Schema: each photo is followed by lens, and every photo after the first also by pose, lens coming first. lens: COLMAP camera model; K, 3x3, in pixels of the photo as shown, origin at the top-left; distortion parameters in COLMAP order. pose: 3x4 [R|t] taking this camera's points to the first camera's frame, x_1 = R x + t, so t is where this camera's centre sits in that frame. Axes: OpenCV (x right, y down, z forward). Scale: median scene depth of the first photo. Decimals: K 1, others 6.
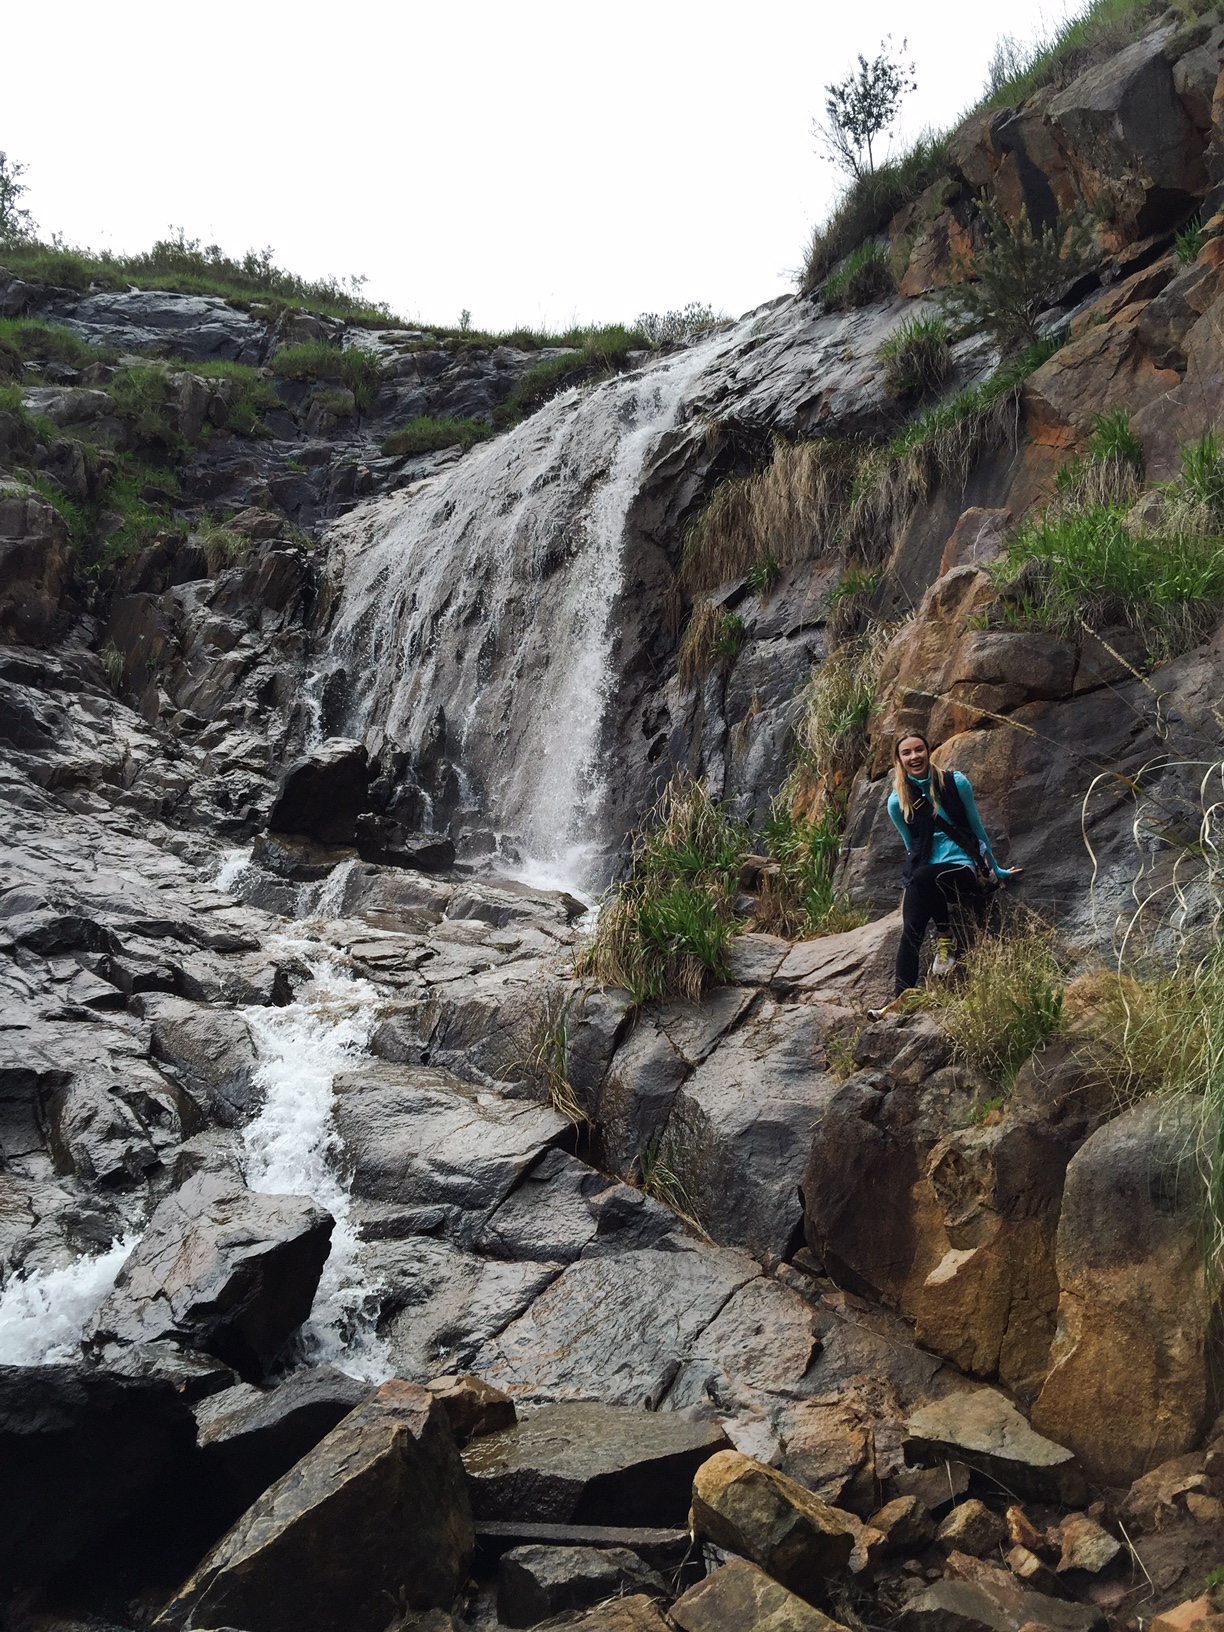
lens RADIAL K [[1354.5, 0, 617.5], [0, 1354.5, 808.0], [0, 0, 1]] dist [0.080082, -0.128501]
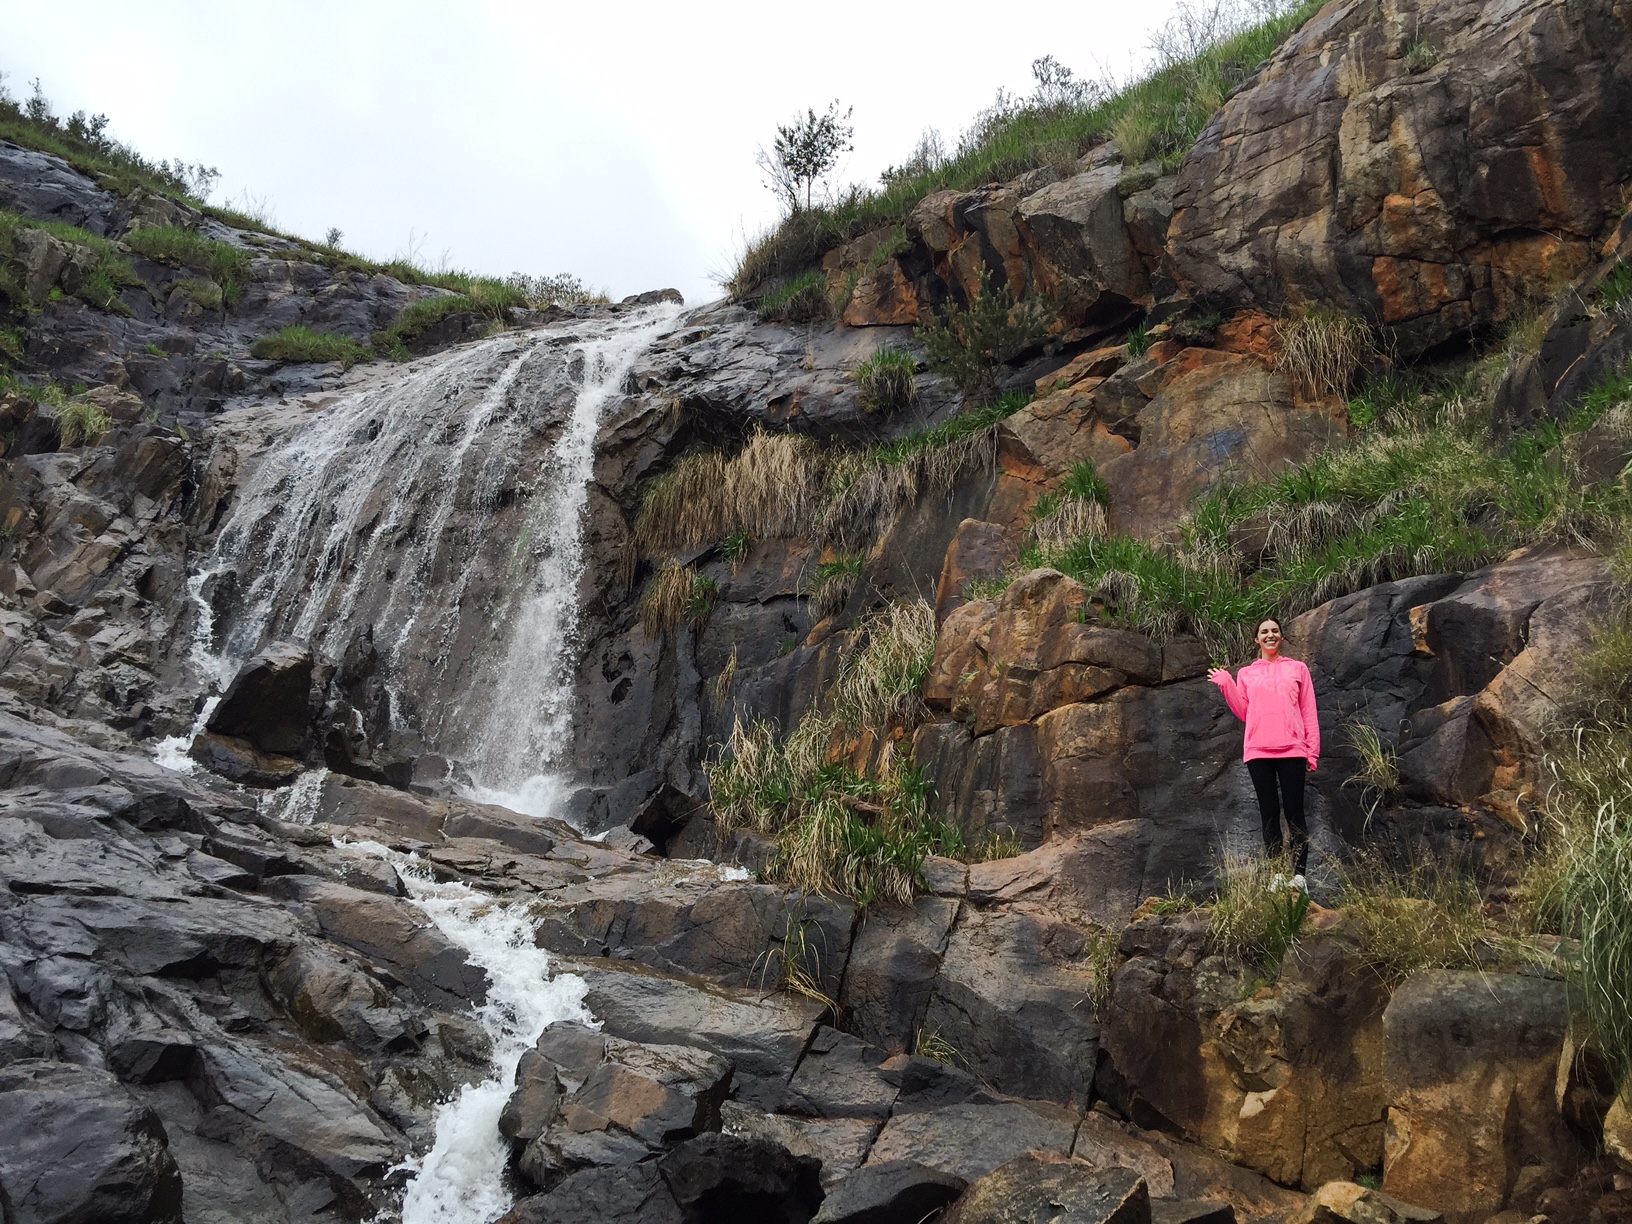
lens RADIAL K [[1354.5, 0, 822.3], [0, 1354.5, 620.1], [0, 0, 1]] dist [0.080082, -0.128501]
pose [[0.933878, 0.133582, 0.331704, -0.144233], [-0.093890, 0.986658, -0.133004, 0.021093], [-0.345046, 0.093066, 0.933961, -0.026949]]
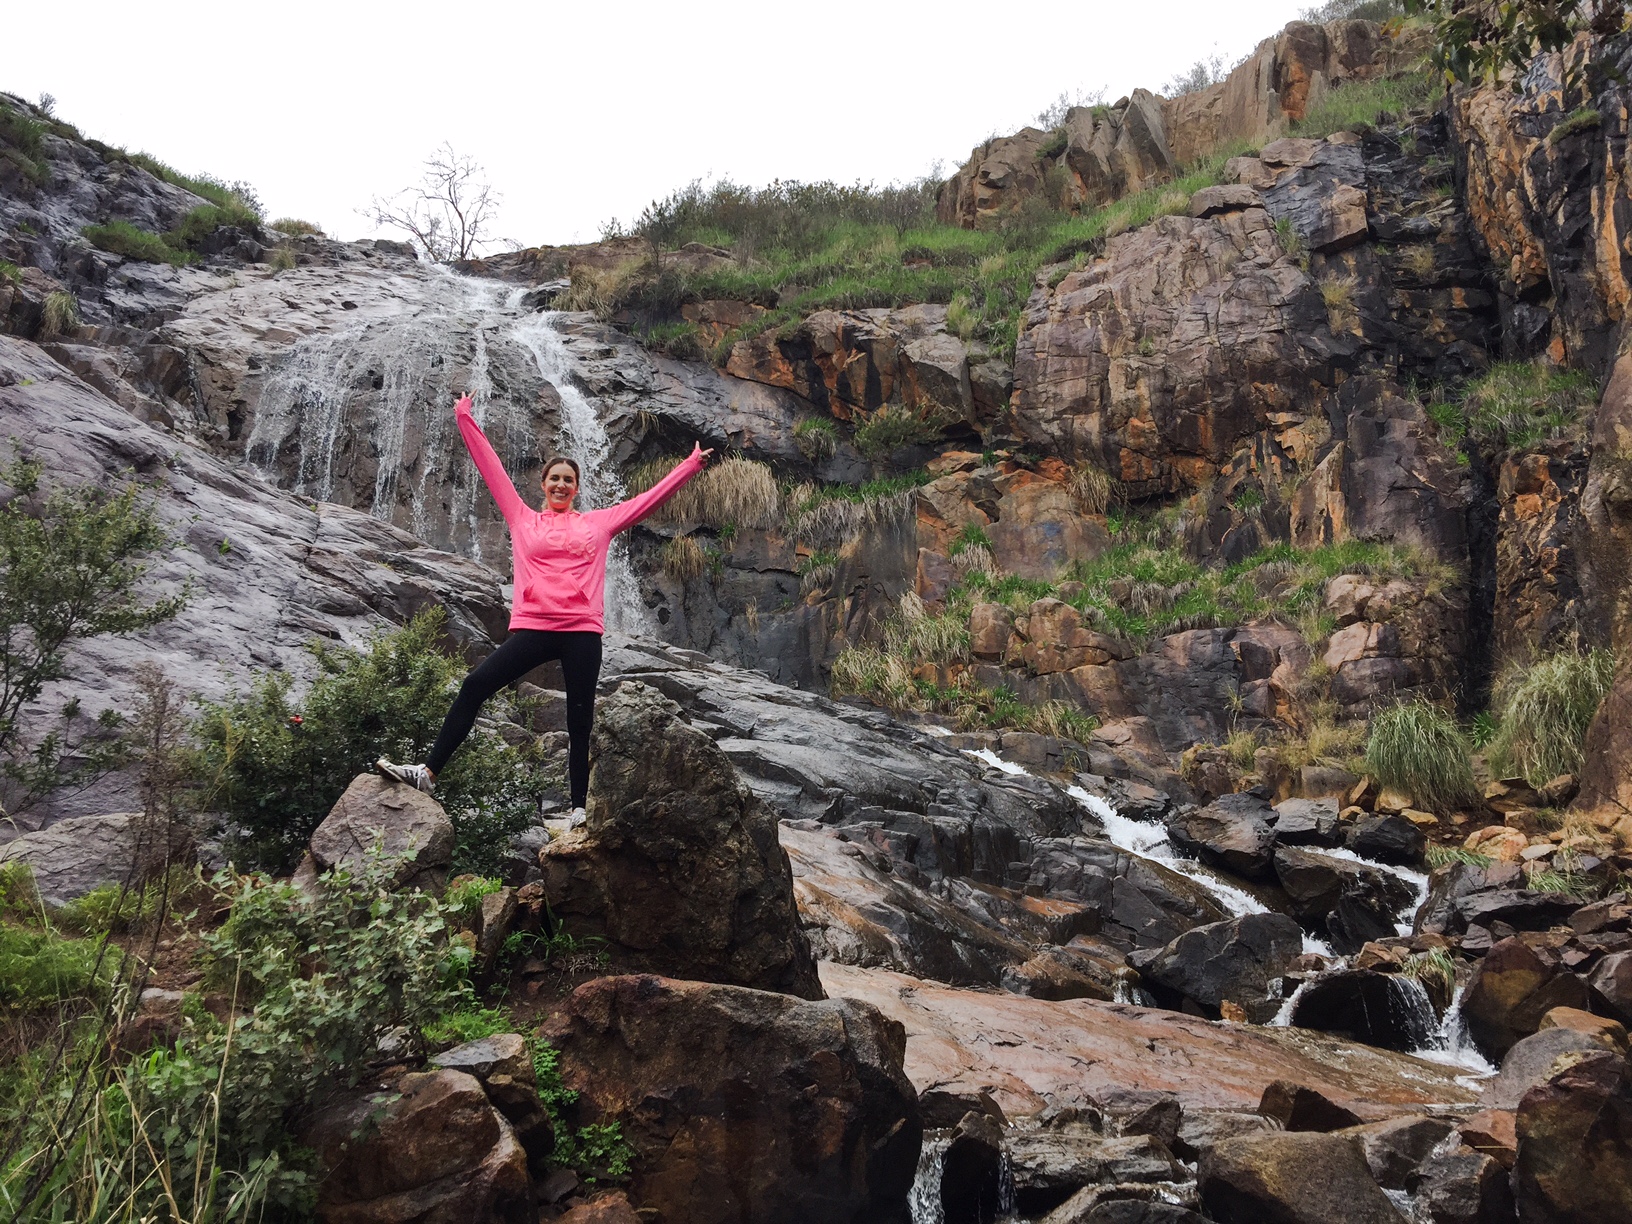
lens RADIAL K [[1364.7, 0, 810.1], [0, 1364.7, 596.7], [0, 0, 1]] dist [0.074588, -0.114210]
pose [[0.625087, 0.213797, 0.750704, -0.869738], [-0.147950, 0.976775, -0.154988, 0.127263], [-0.766405, -0.014185, 0.642201, -0.138658]]
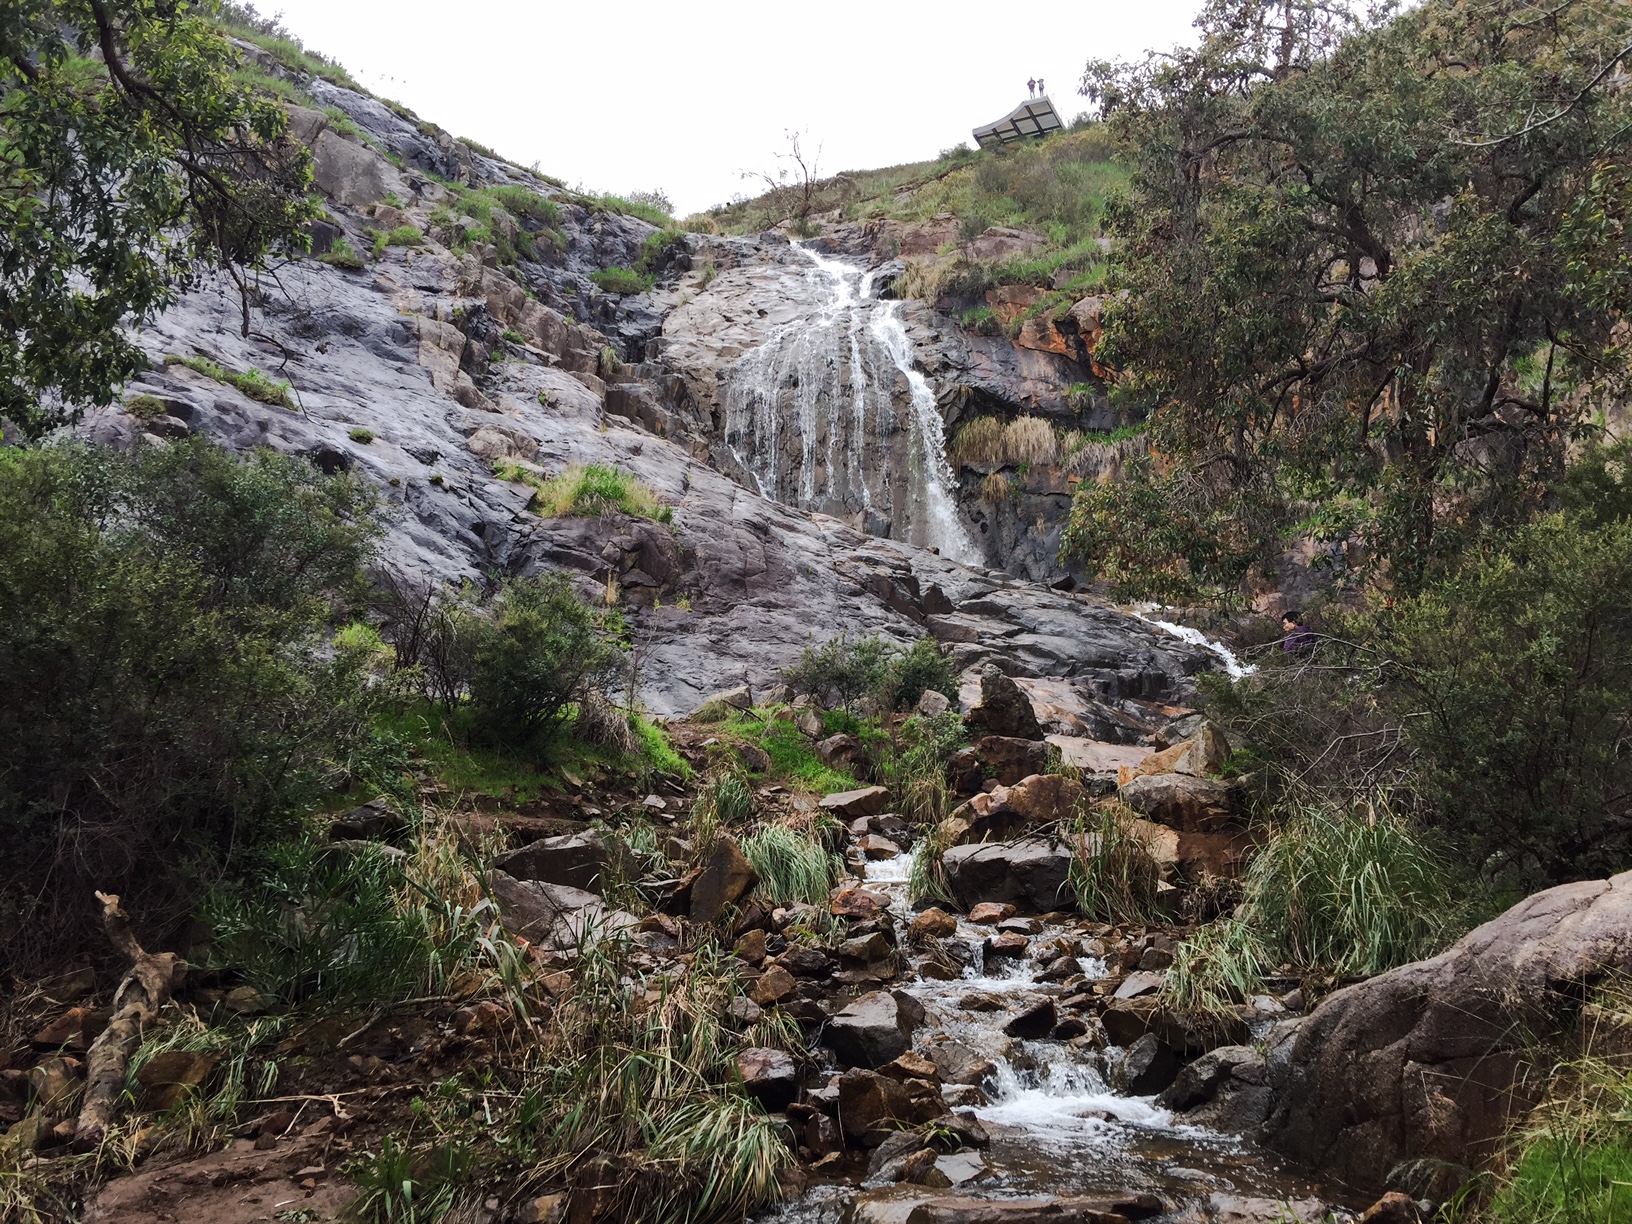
lens RADIAL K [[1329.7, 0, 816.0], [0, 1329.7, 612.0], [0, 0, 1]] dist [0.052902, -0.104804]
pose [[0.786791, 0.069616, 0.613281, -1.399908], [-0.114396, 0.992851, 0.034059, 0.050681], [-0.606526, -0.096955, 0.789130, -0.641316]]
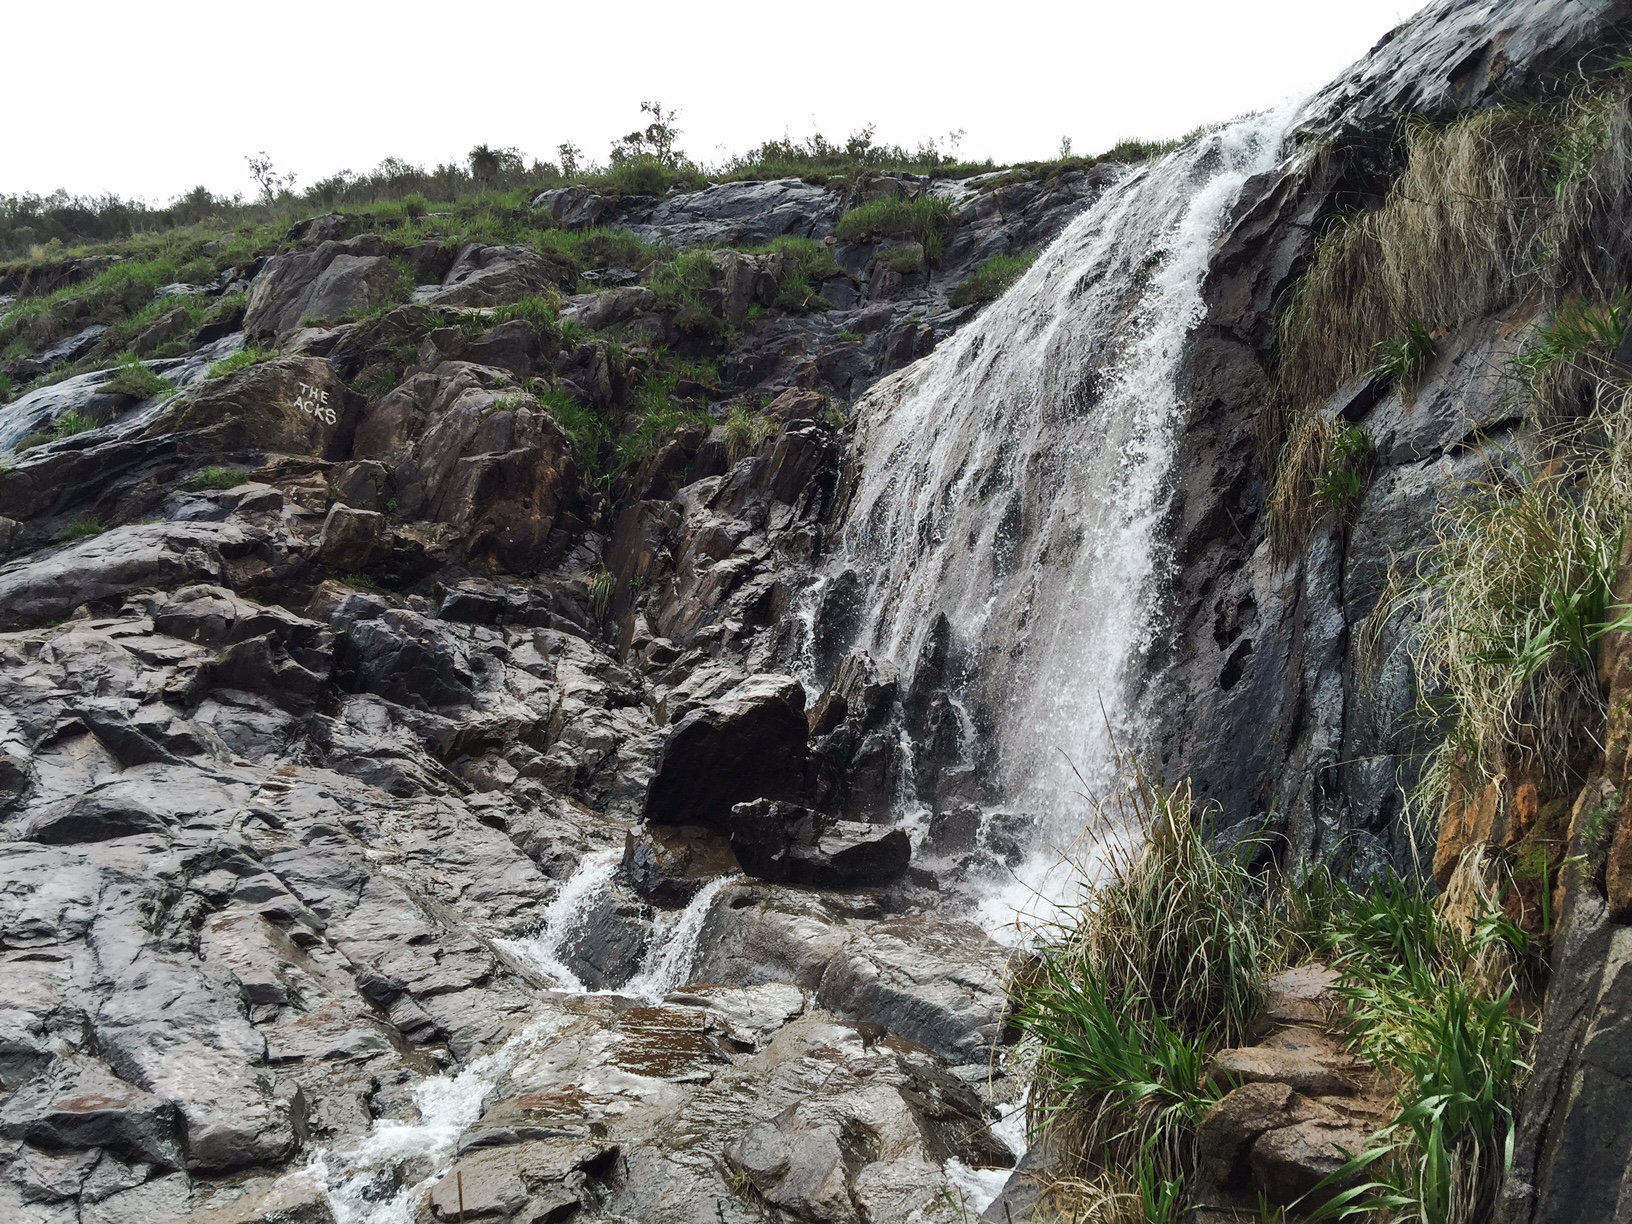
lens RADIAL K [[1368.6, 0, 813.3], [0, 1368.6, 599.3], [0, 0, 1]] dist [0.075369, -0.124393]
pose [[0.929830, -0.076848, -0.359876, 0.061964], [0.051944, 0.995569, -0.078382, -0.028332], [0.364305, 0.054188, 0.929702, 0.296531]]
